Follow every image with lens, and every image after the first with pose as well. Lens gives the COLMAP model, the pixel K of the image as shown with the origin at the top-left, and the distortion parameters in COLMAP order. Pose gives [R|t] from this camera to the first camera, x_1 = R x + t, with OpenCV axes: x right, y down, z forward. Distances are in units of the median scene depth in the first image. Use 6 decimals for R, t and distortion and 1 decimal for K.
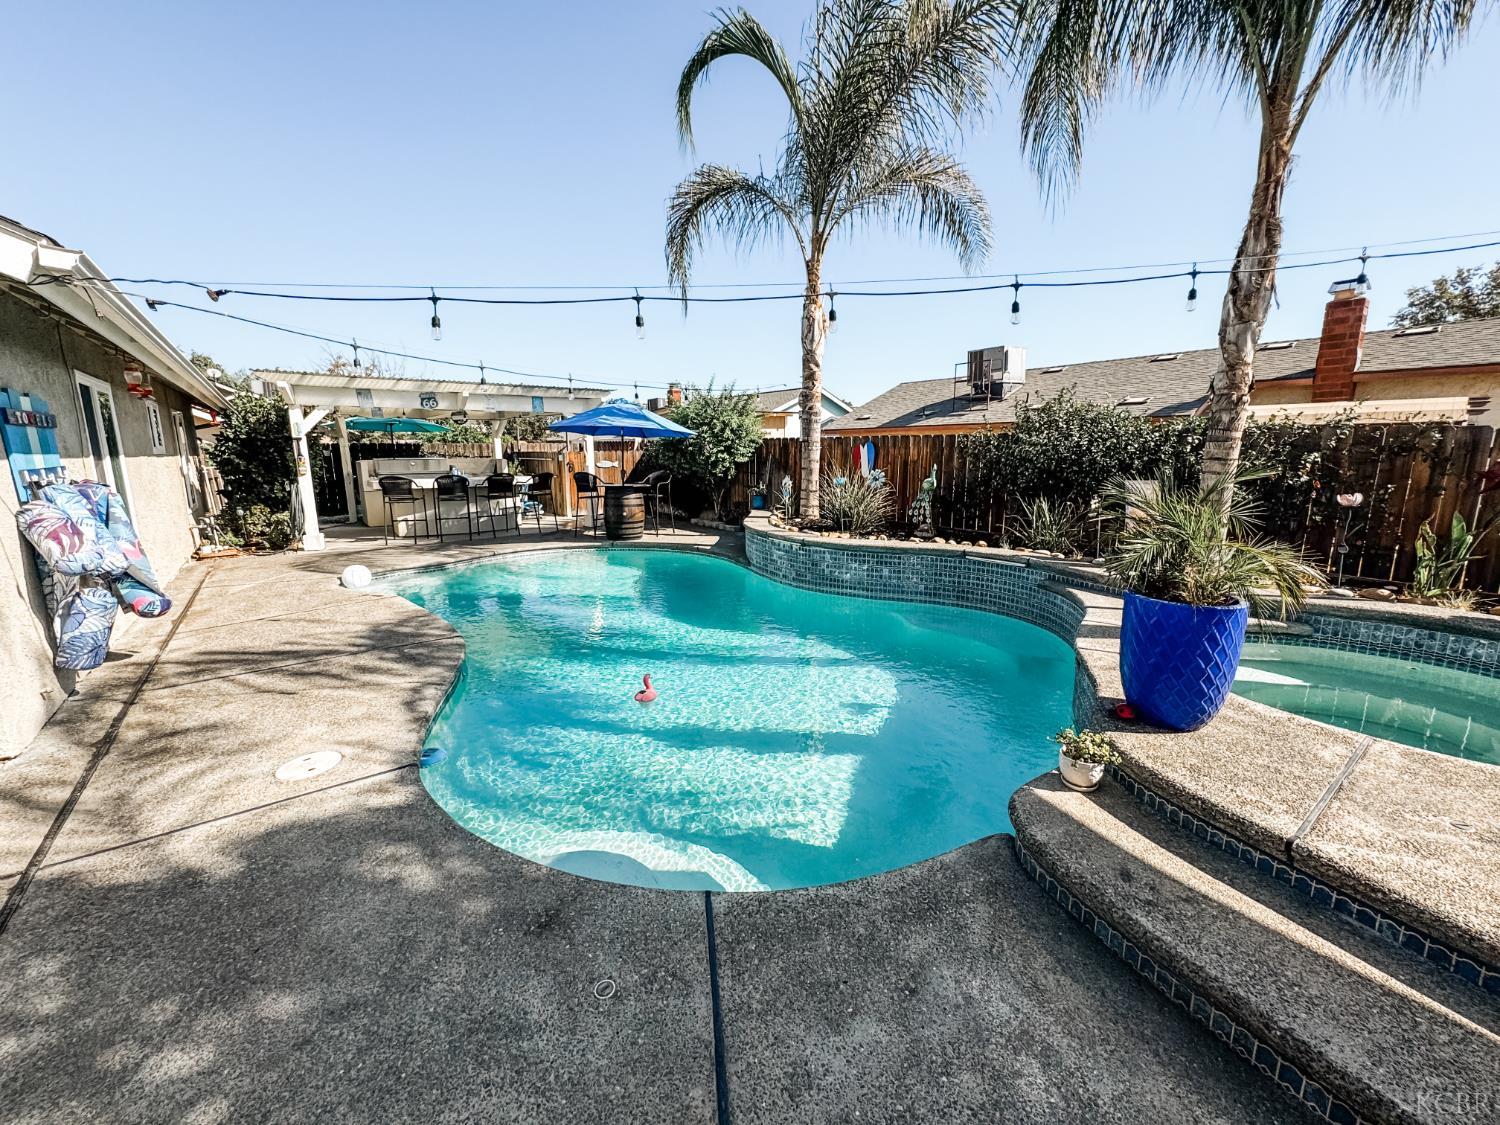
lens RADIAL K [[601.8, 0, 749.4], [0, 601.8, 563.3], [0, 0, 1]] dist [-0.003379, 0.000674]
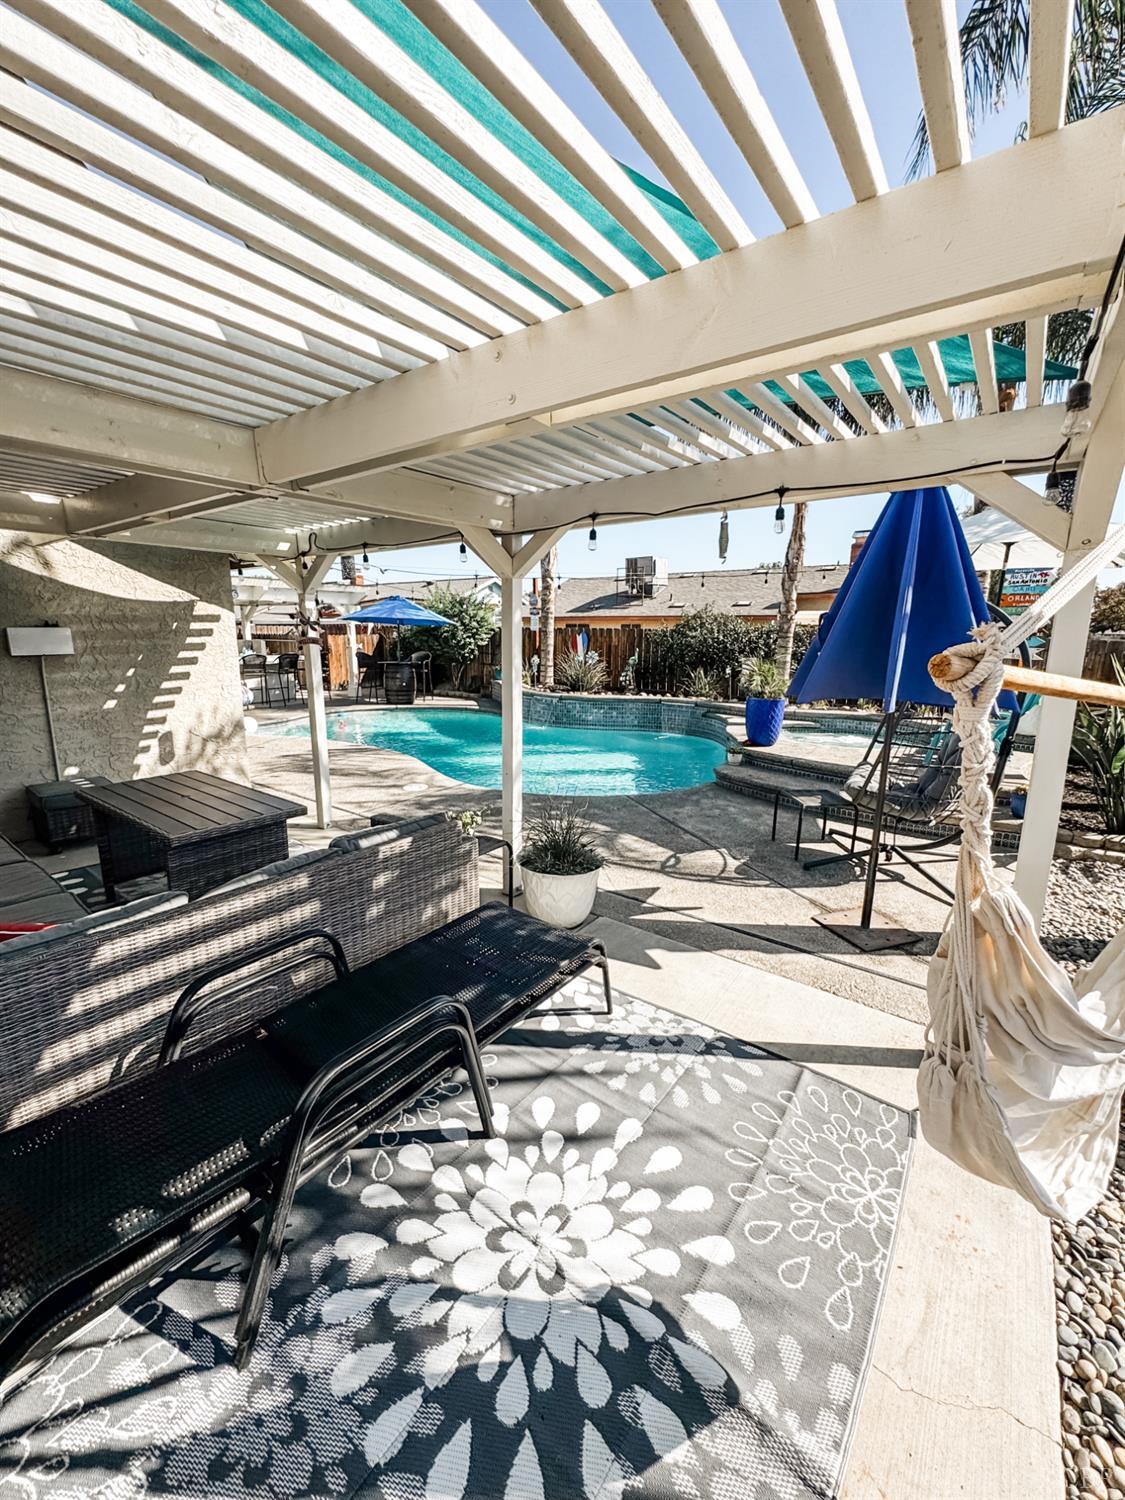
lens RADIAL K [[601.8, 0, 560.9], [0, 601.8, 747.5], [0, 0, 1]] dist [-0.003379, 0.000674]
pose [[0.962751, -0.037798, 0.267736, -0.341531], [0.036582, 0.999285, 0.009528, 0.081416], [-0.267905, 0.000621, 0.963445, -0.517921]]
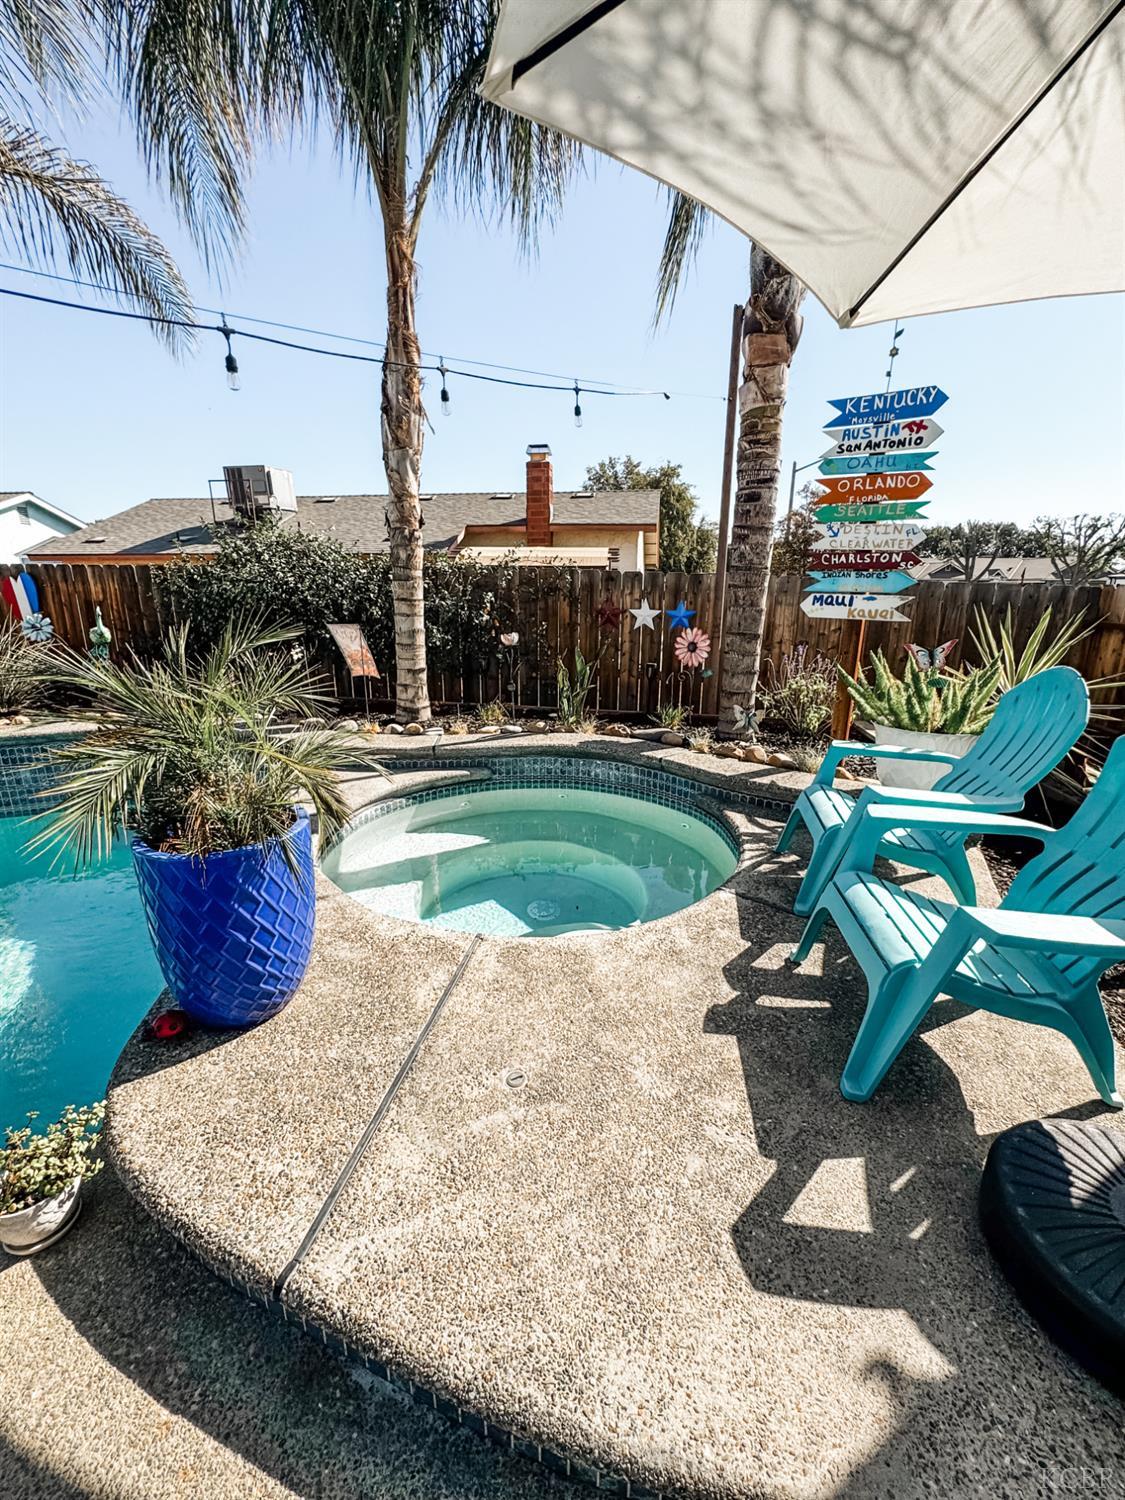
lens RADIAL K [[601.8, 0, 561.6], [0, 601.8, 751.0], [0, 0, 1]] dist [-0.003379, 0.000674]
pose [[0.728134, -0.174353, 0.662889, 0.212876], [0.117366, 0.984539, 0.130035, -0.025333], [-0.675311, -0.016882, 0.737339, 0.102805]]
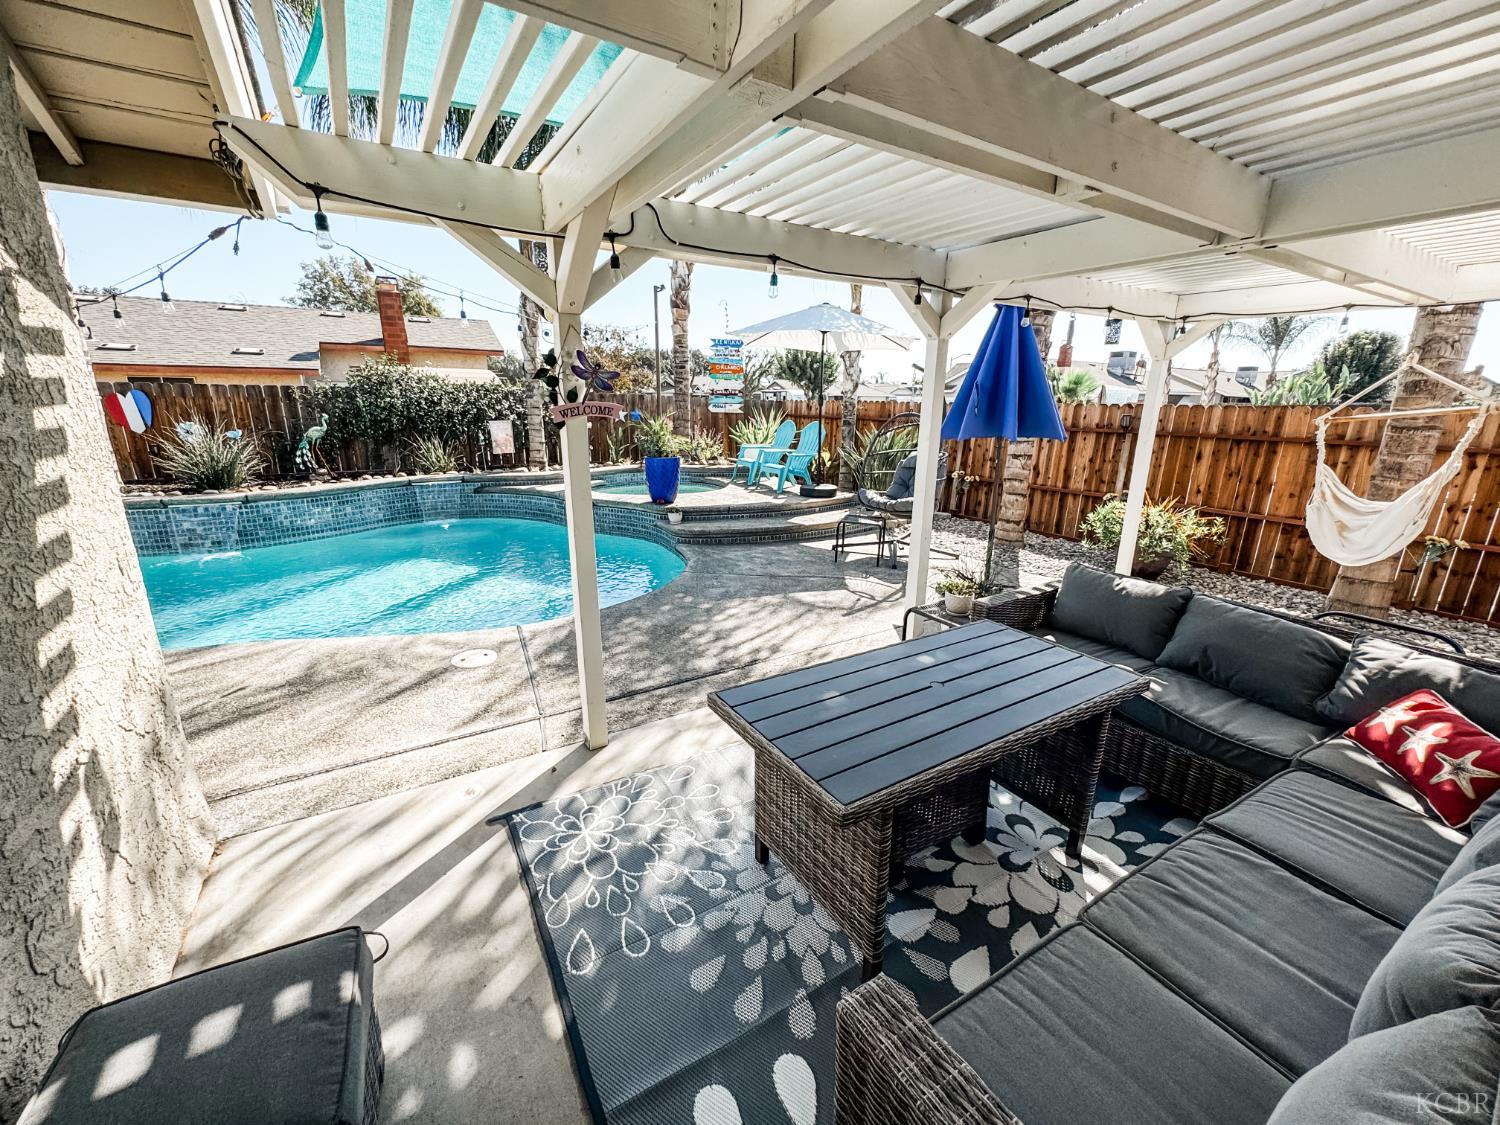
lens RADIAL K [[601.8, 0, 750.4], [0, 601.8, 561.7], [0, 0, 1]] dist [-0.003379, 0.000674]
pose [[0.105215, -0.255202, 0.961146, -0.785997], [0.173822, 0.956351, 0.234900, -0.025928], [-0.979140, 0.142353, 0.144982, 0.092951]]
